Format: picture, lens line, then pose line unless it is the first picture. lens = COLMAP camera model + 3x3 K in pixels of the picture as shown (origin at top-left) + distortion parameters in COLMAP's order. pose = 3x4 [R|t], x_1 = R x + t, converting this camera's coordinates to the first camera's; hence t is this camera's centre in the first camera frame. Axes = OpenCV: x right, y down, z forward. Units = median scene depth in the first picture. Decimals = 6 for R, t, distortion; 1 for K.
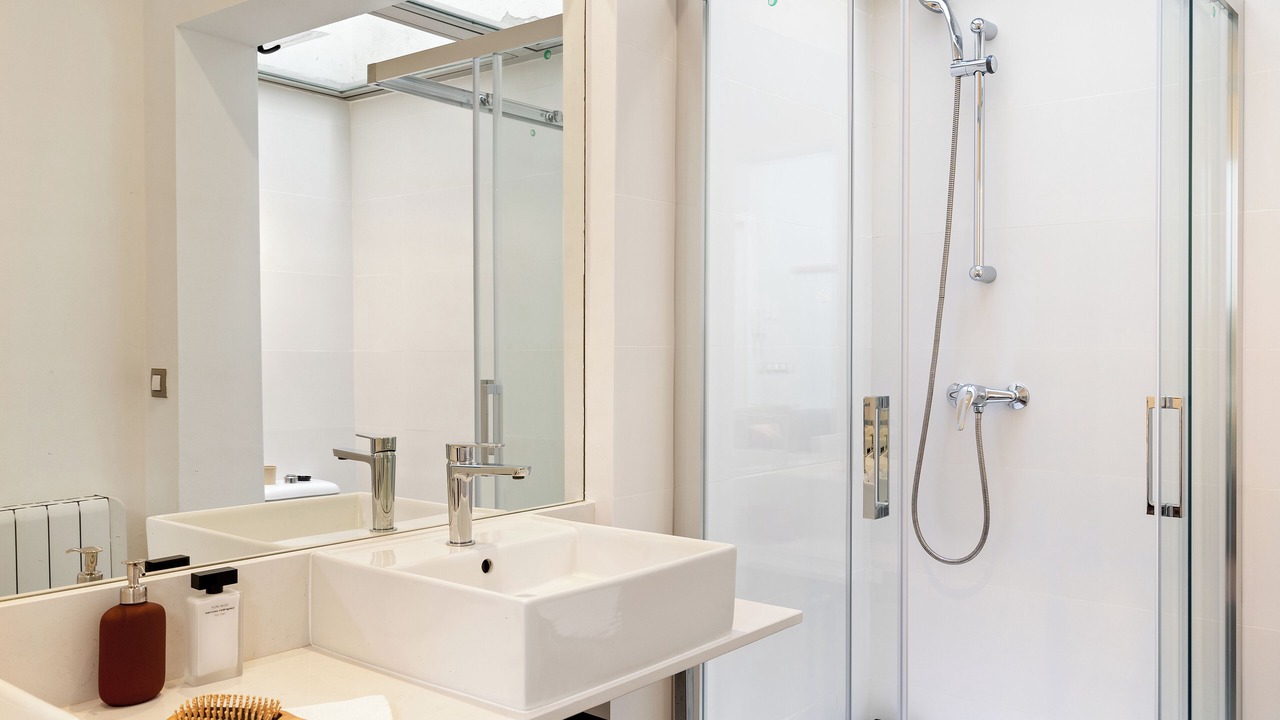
lens RADIAL K [[1058.8, 0, 640.0], [0, 1058.8, 360.0], [0, 0, 1]] dist [-0.021288, -0.012357]
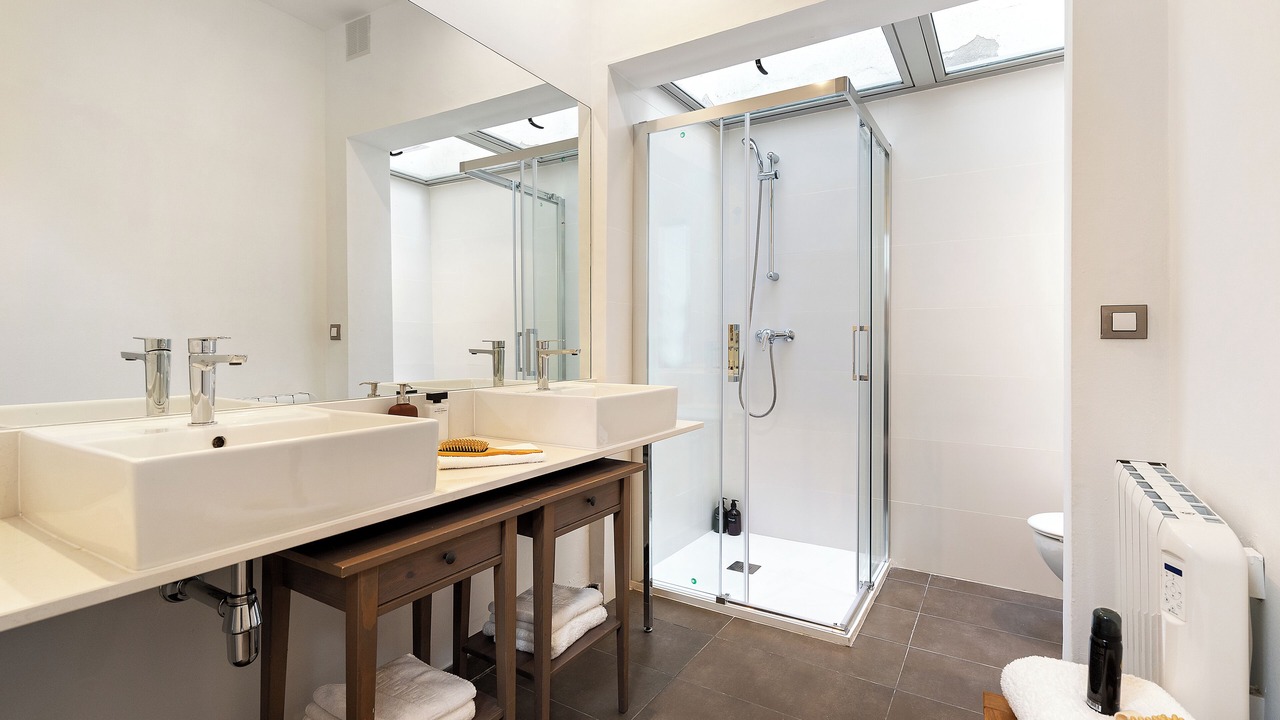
lens RADIAL K [[599.4, 0, 637.4], [0, 599.4, 352.7], [0, 0, 1]] dist [-0.000902, 0.000043]
pose [[0.991709, 0.001500, 0.128493, -0.086478], [-0.001980, 0.999992, 0.003607, 0.062497], [-0.128487, -0.003832, 0.991704, -0.124274]]
